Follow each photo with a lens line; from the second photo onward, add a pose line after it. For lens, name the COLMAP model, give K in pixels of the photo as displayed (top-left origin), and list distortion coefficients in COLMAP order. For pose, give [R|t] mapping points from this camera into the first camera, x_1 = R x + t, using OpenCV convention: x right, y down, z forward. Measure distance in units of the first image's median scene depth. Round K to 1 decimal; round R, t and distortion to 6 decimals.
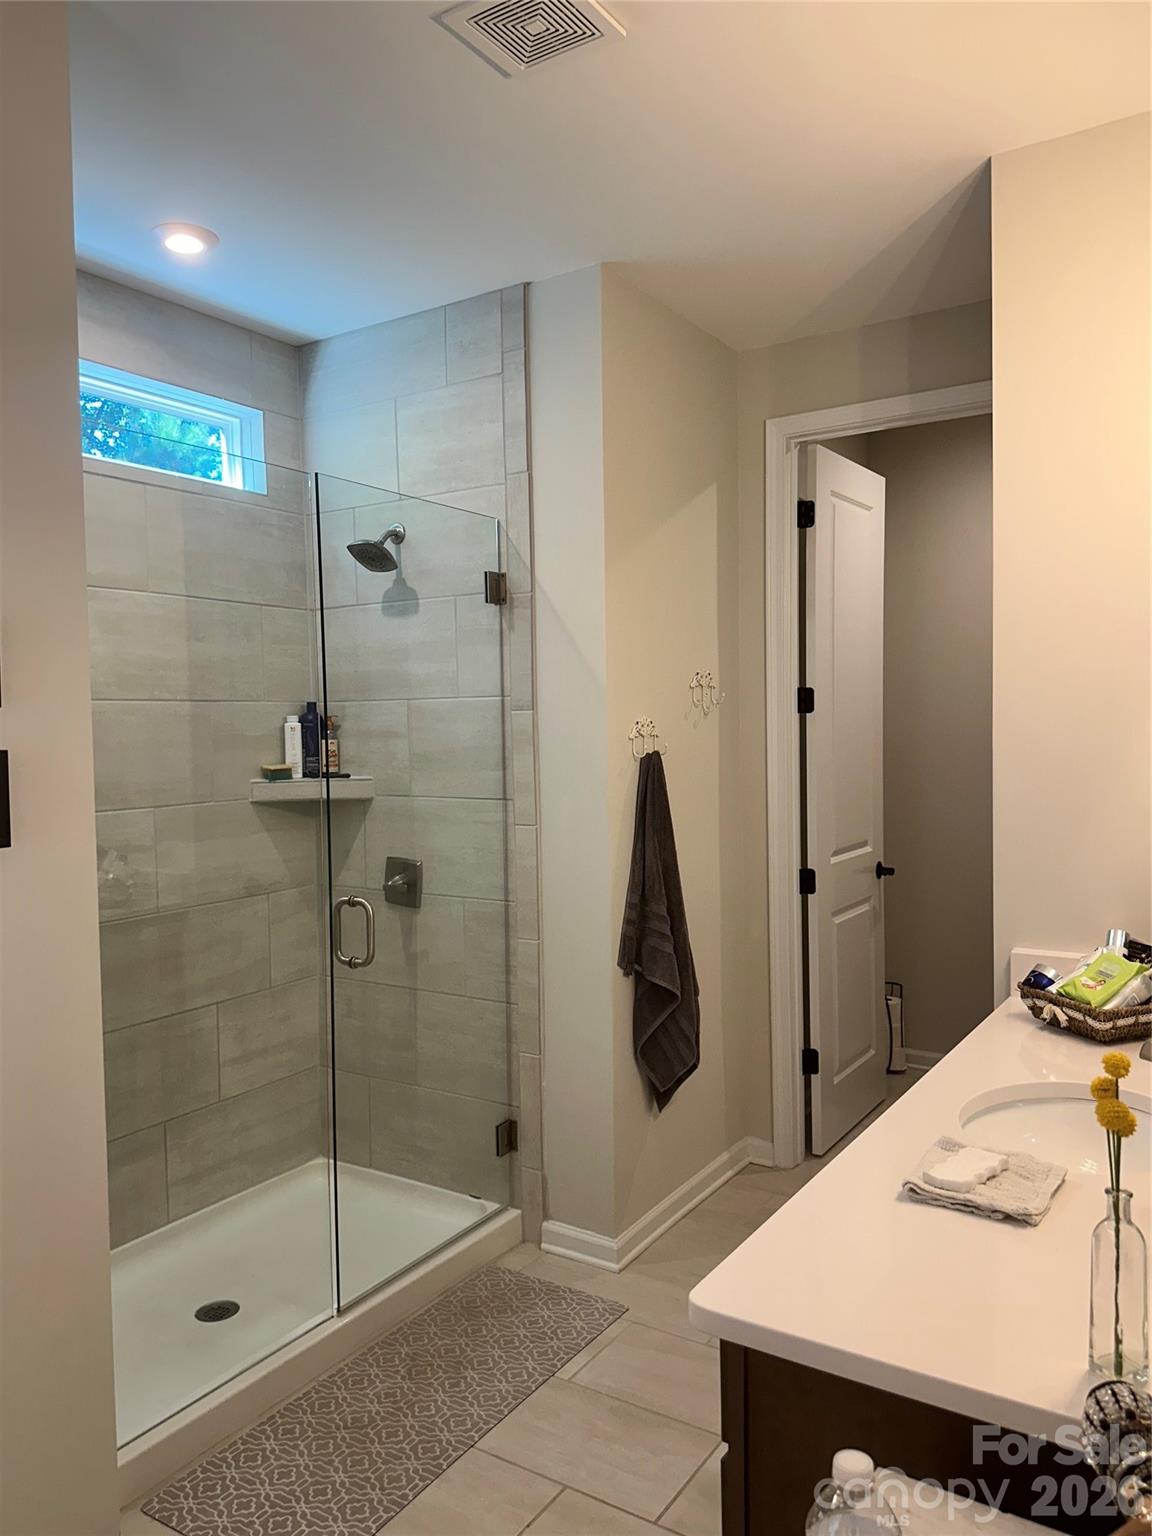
lens RADIAL K [[1118.8, 0, 584.4], [0, 1118.8, 772.8], [0, 0, 1]] dist [0.077019, 0.000341]
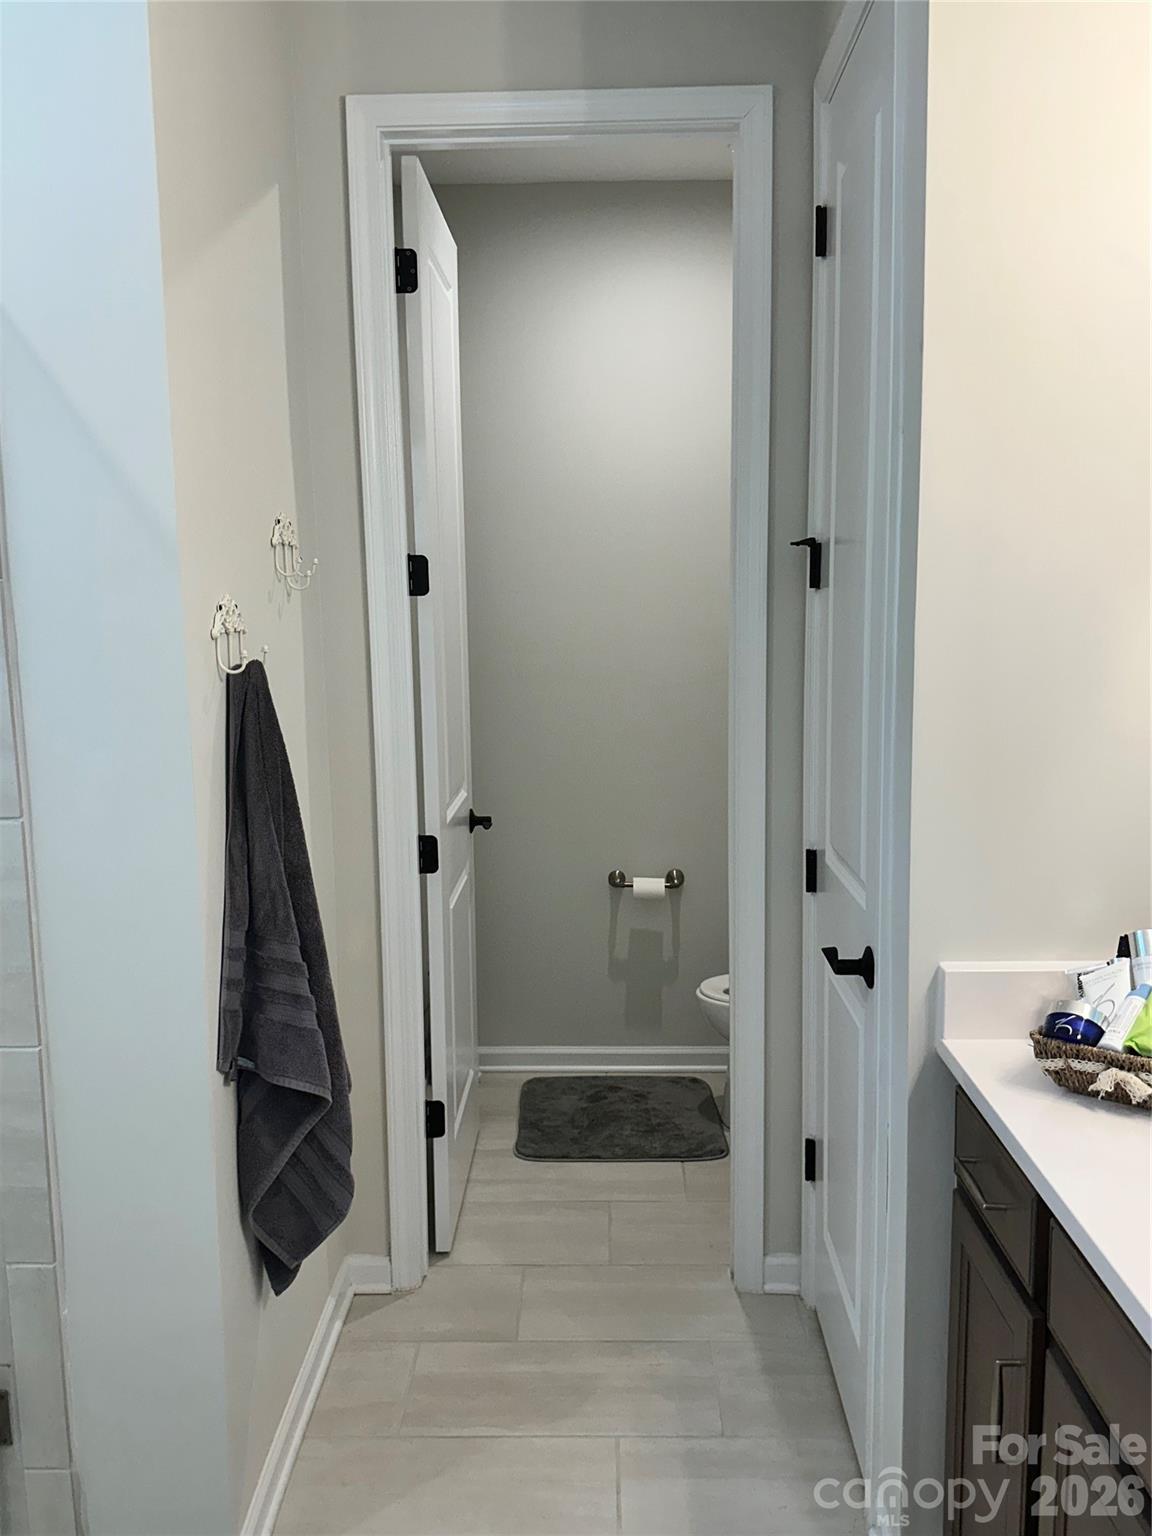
lens RADIAL K [[1253.4, 0, 563.8], [0, 1253.4, 766.9], [0, 0, 1]] dist [0.088593, -0.136579]
pose [[0.858463, -0.066694, 0.508520, -0.121420], [0.028960, 0.996230, 0.081770, -0.013822], [-0.512056, -0.055470, 0.857159, 0.407694]]
